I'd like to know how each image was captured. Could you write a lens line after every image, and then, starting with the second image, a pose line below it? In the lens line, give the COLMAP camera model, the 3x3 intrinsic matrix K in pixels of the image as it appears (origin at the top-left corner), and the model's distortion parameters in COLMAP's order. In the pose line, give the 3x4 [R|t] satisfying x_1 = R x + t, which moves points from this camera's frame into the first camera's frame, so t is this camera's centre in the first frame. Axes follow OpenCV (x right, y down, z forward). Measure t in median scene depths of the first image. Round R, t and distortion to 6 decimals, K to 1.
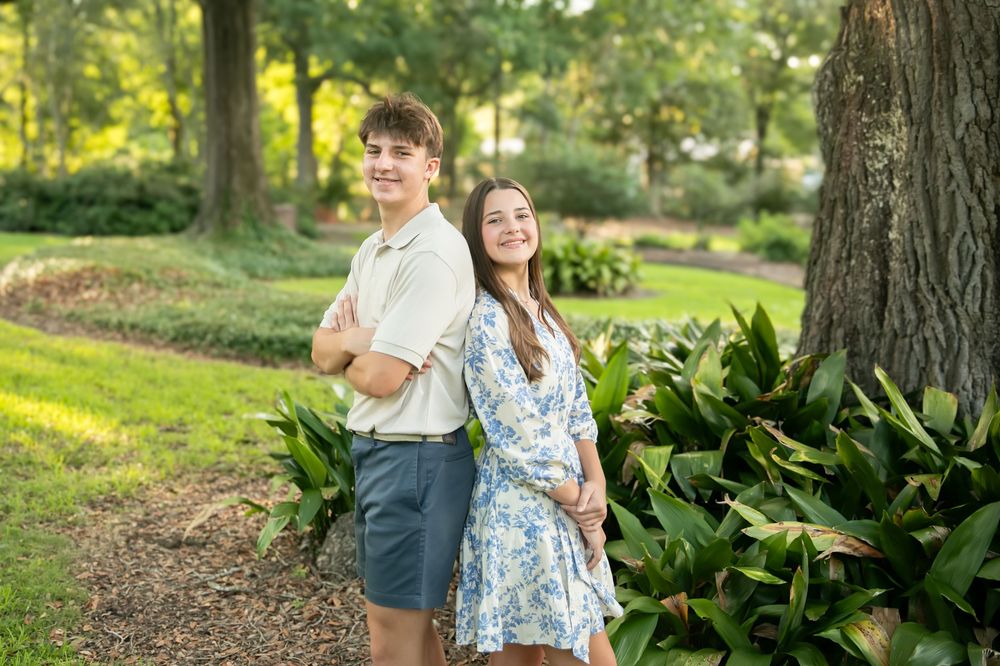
lens RADIAL K [[1131.7, 0, 399.6], [0, 1131.7, 267.0], [0, 0, 1]] dist [-0.054003, 0.157222]
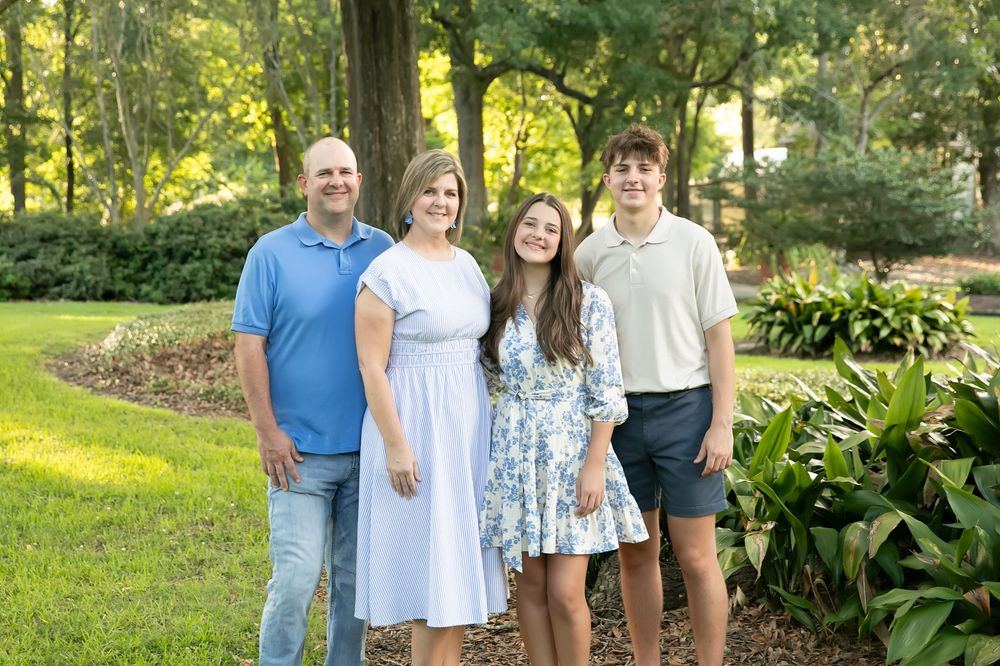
lens RADIAL K [[1673.7, 0, 443.7], [0, 1673.7, 295.7], [0, 0, 1]] dist [0.090525, 0.137607]
pose [[0.994884, -0.032863, -0.095529, -0.054793], [0.030002, 0.999062, -0.031231, 0.050848], [0.096465, 0.028205, 0.994937, -0.414855]]
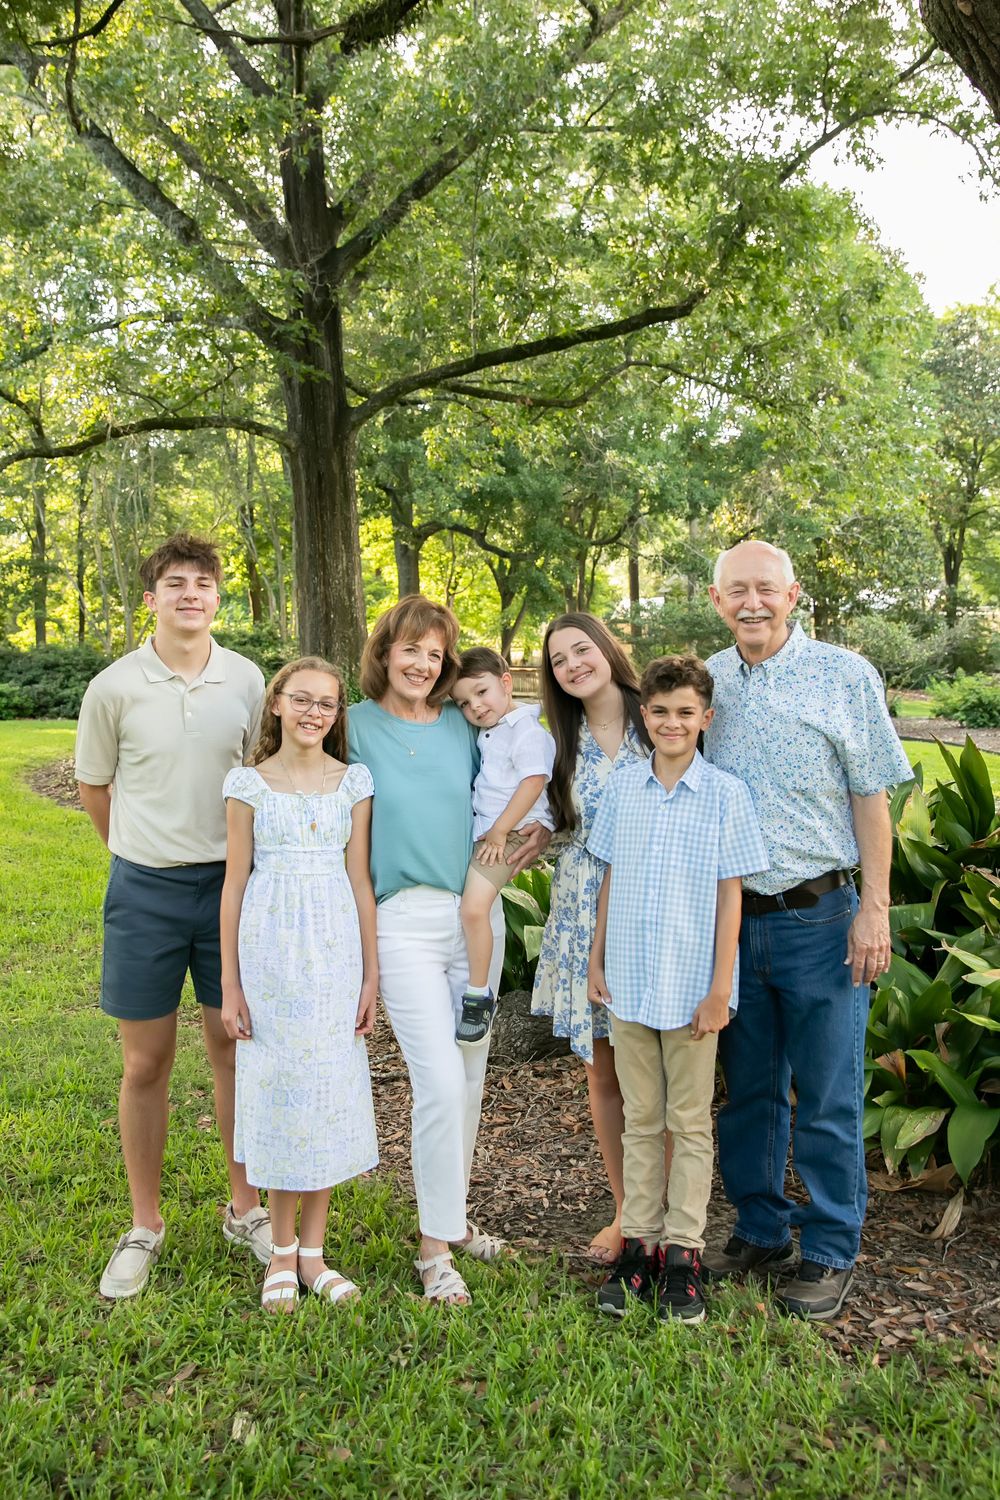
lens RADIAL K [[1350.5, 0, 450.9], [0, 1350.5, 678.4], [0, 0, 1]] dist [-0.061388, 0.007172]
pose [[0.998229, -0.031363, -0.050552, -0.035398], [0.028505, 0.998007, -0.056301, 0.031342], [0.052217, 0.054760, 0.997133, -0.083546]]
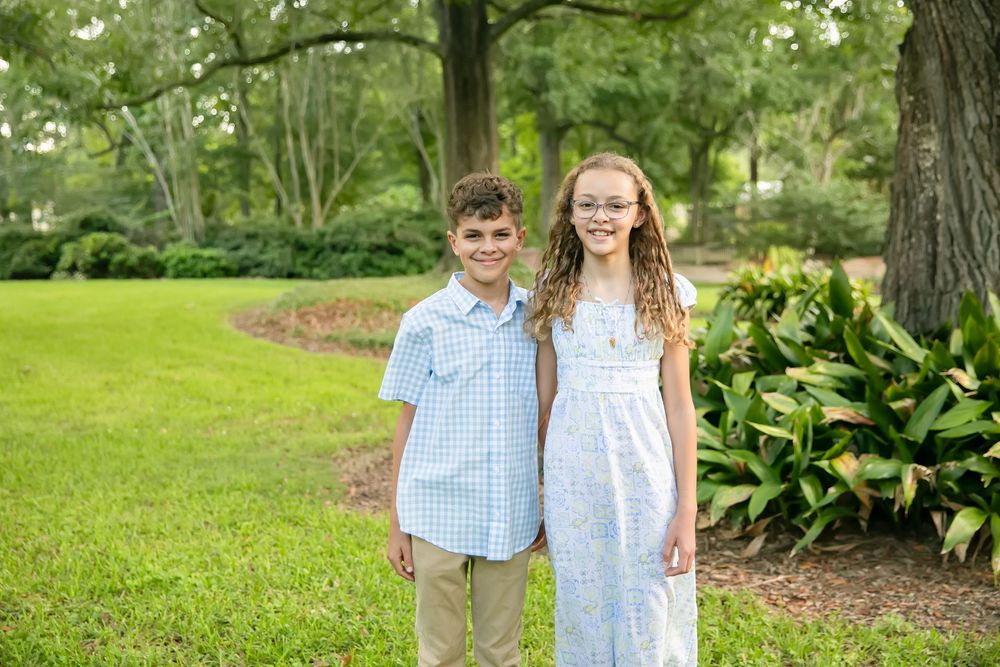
lens RADIAL K [[1163.3, 0, 500.6], [0, 1163.3, 320.6], [0, 0, 1]] dist [0.029712, 0.049061]
pose [[0.990906, -0.015349, -0.133681, 0.111628], [0.015539, 0.999879, 0.000381, 0.084305], [0.133659, -0.002455, 0.991024, -0.421486]]
